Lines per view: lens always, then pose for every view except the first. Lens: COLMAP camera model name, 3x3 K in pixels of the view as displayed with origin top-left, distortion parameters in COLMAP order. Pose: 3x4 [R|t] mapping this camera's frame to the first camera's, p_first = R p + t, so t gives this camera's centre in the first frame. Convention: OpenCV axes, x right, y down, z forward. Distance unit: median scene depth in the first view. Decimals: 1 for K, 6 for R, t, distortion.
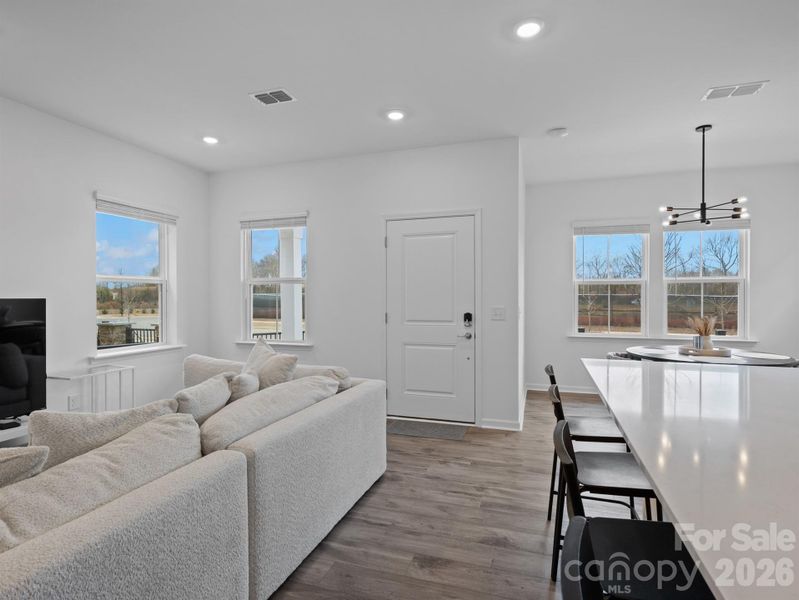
lens RADIAL K [[417.0, 0, 399.5], [0, 417.0, 300.0], [0, 0, 1]] dist [-0.012853, 0.009955]
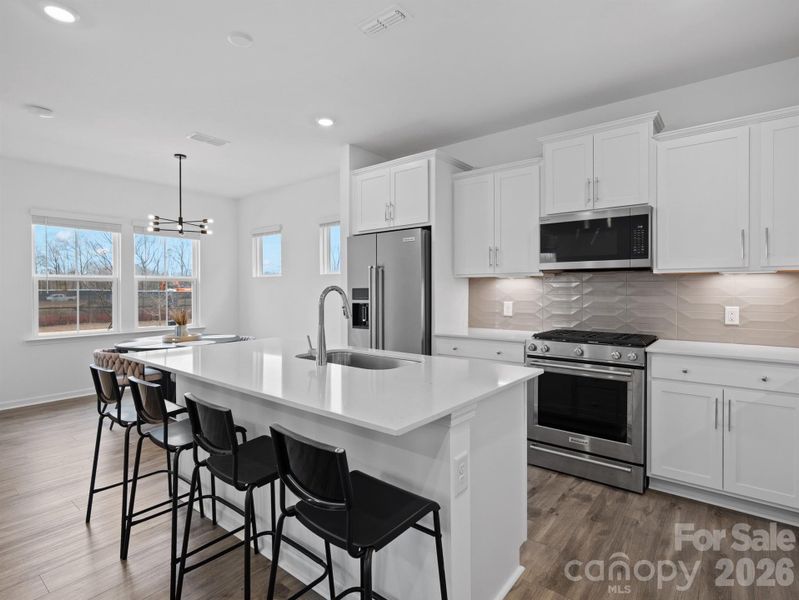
lens RADIAL K [[413.8, 0, 400.8], [0, 413.8, 287.0], [0, 0, 1]] dist [-0.000626, 0.000420]
pose [[0.339132, 0.004204, 0.940730, -0.143706], [0.012683, 0.999879, -0.009040, -0.005594], [-0.940653, 0.014997, 0.339037, -0.016985]]
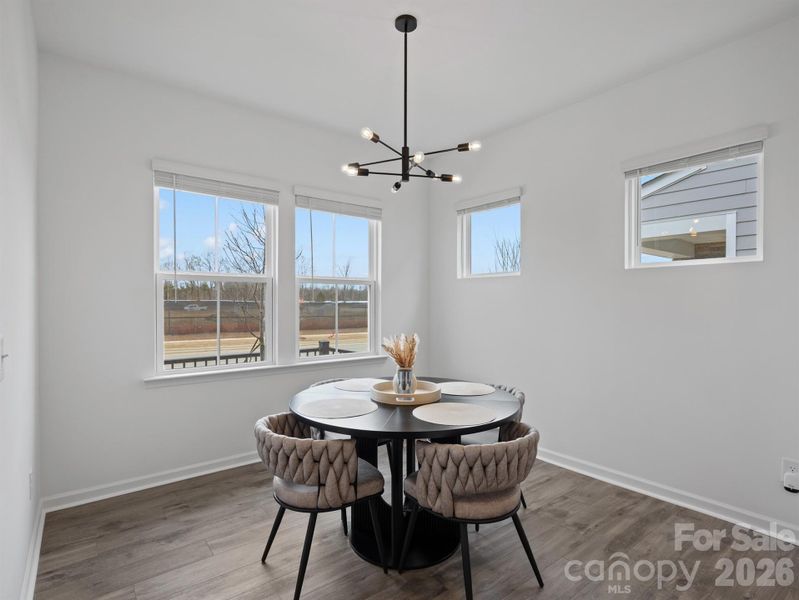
lens RADIAL K [[417.0, 0, 399.5], [0, 417.0, 300.0], [0, 0, 1]] dist [-0.012853, 0.009955]
pose [[0.545635, 0.005140, 0.838007, 0.161427], [0.005968, 0.999932, -0.010019, -0.004512], [-0.838002, 0.010468, 0.545567, 0.495527]]
